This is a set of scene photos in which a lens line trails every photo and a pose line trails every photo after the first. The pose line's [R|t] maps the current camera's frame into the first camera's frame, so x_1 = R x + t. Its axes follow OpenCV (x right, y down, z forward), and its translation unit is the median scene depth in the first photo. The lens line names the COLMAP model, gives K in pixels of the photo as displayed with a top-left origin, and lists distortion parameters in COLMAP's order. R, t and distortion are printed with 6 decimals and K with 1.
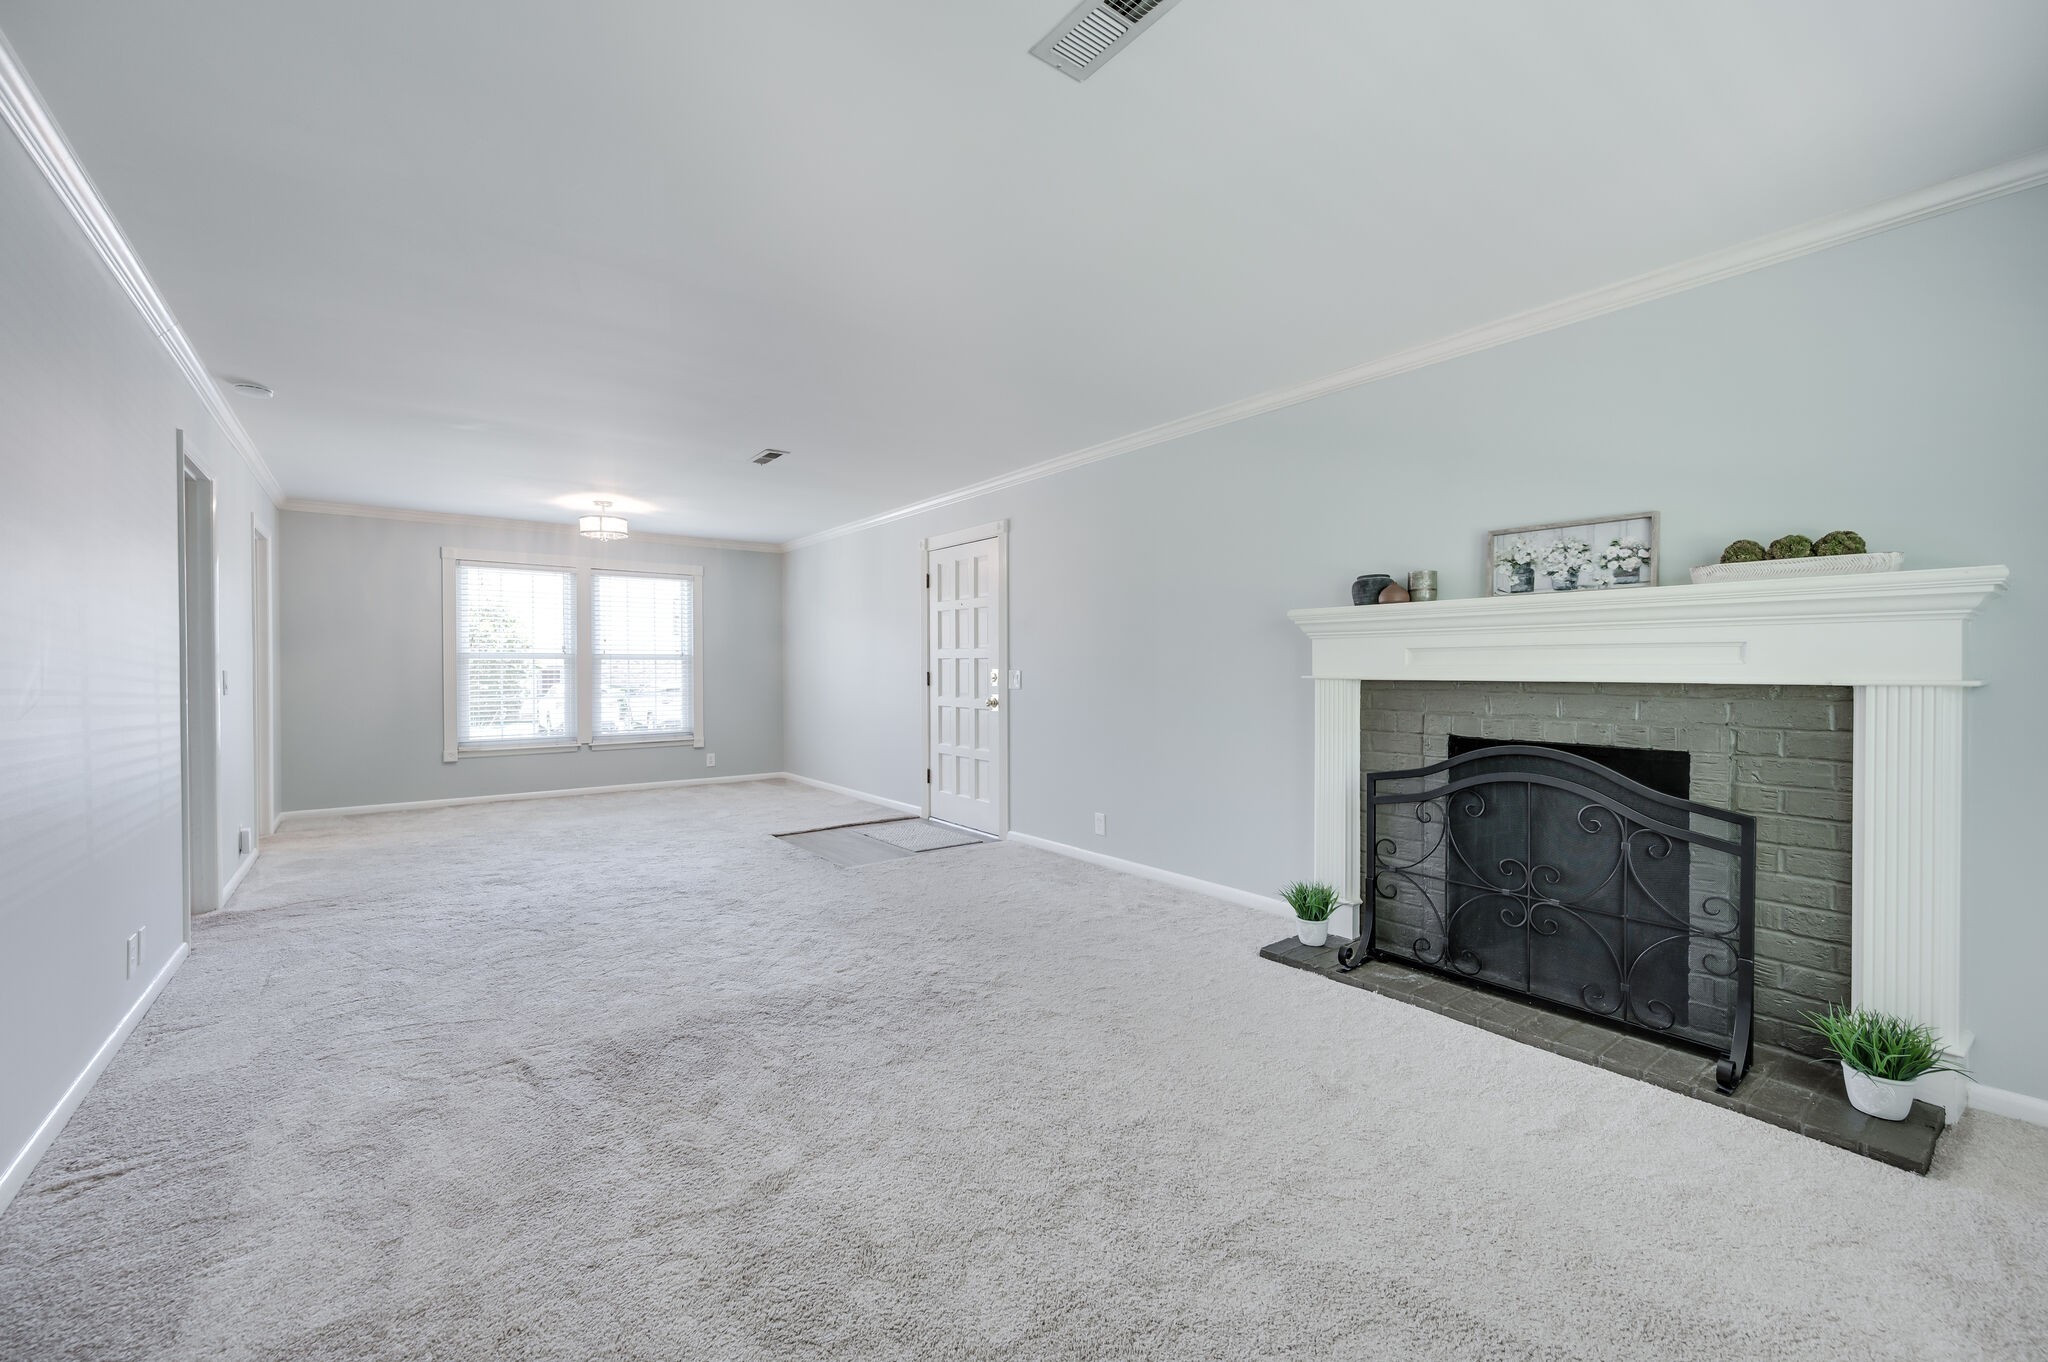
lens RADIAL K [[811.0, 0, 1025.1], [0, 811.0, 676.4], [0, 0, 1]] dist [0.000549, 0.000012]
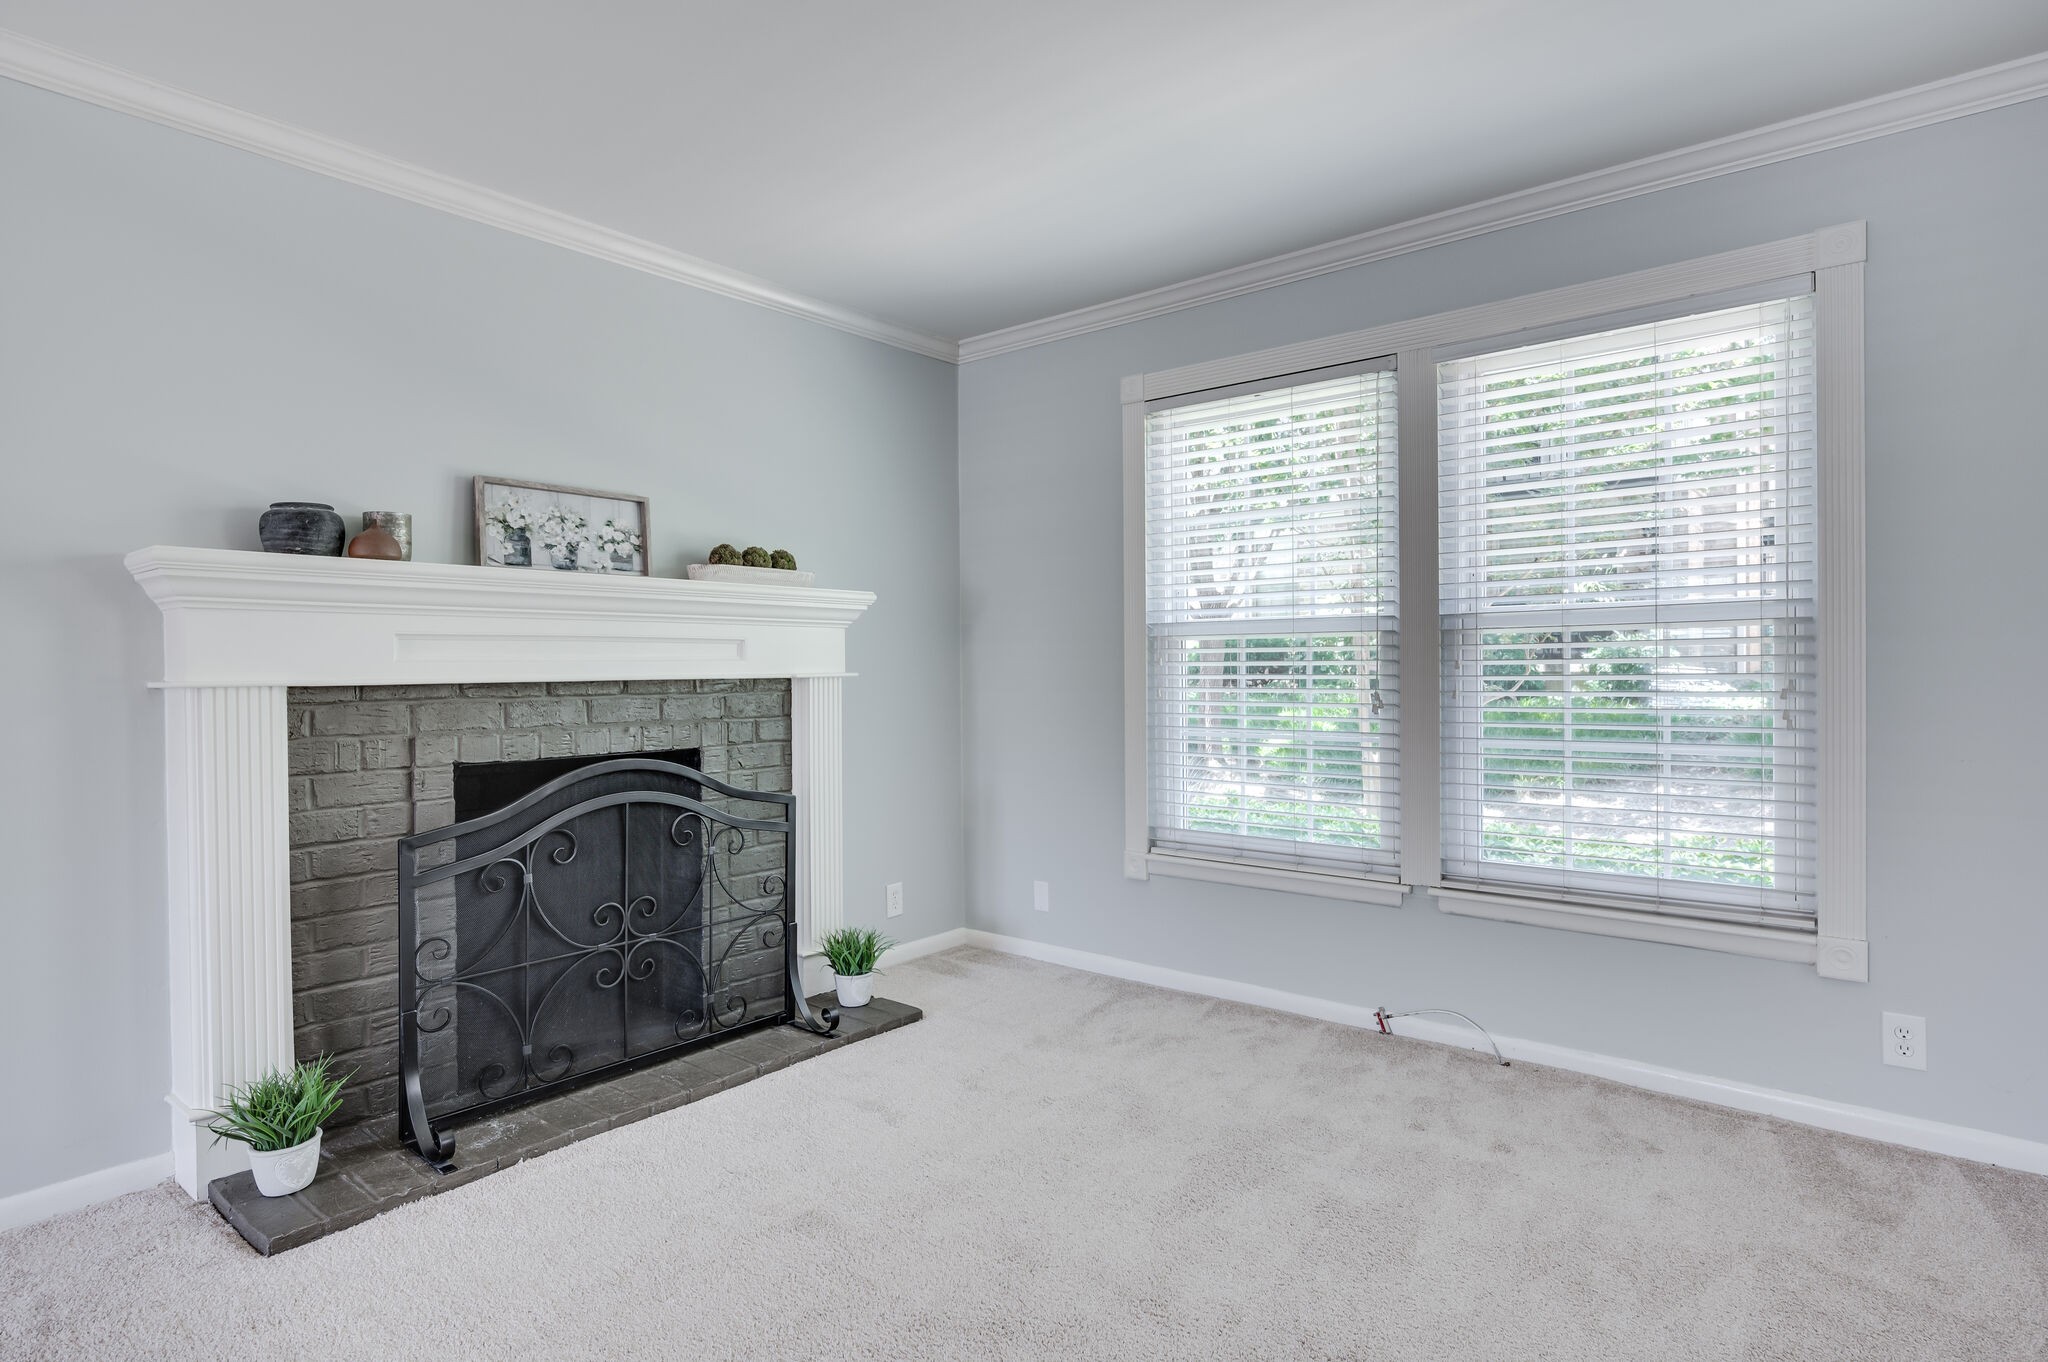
lens RADIAL K [[1076.9, 0, 1024.6], [0, 1076.9, 675.8], [0, 0, 1]] dist [-0.000622, -0.002378]
pose [[-0.220067, -0.009558, 0.975438, -0.505500], [0.014860, 0.999803, 0.013149, -0.006570], [-0.975372, 0.017388, -0.219882, 0.801126]]
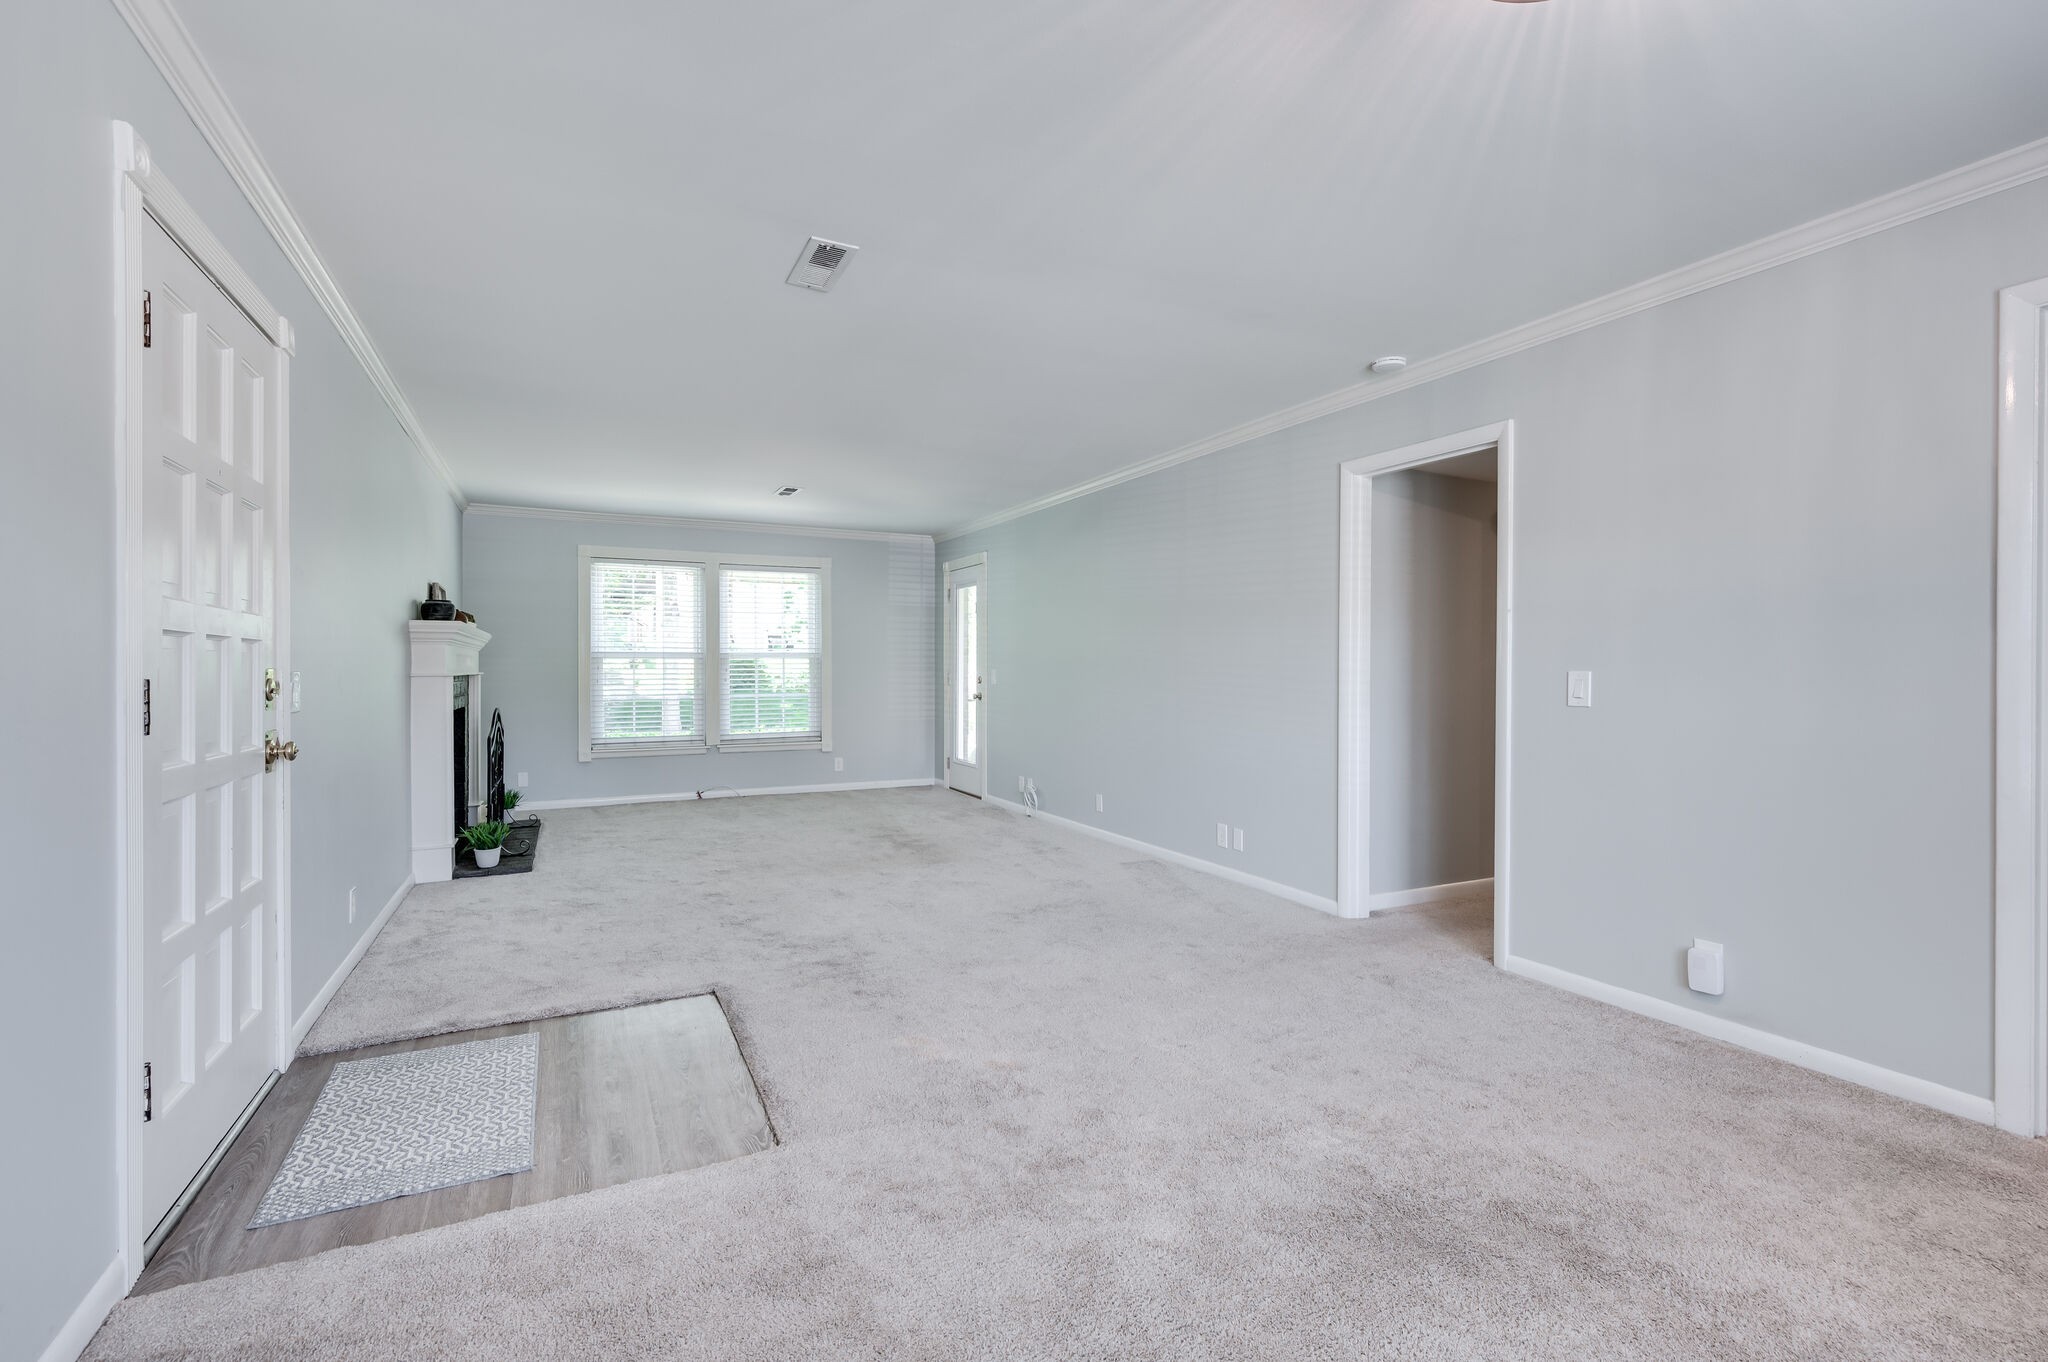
lens RADIAL K [[913.5, 0, 1033.3], [0, 913.5, 671.4], [0, 0, 1]] dist [-0.003962, -0.000335]
pose [[-0.982751, -0.000202, 0.184934, -0.996946], [0.001667, 0.999949, 0.009949, -0.020155], [-0.184926, 0.010085, -0.982701, 2.766852]]
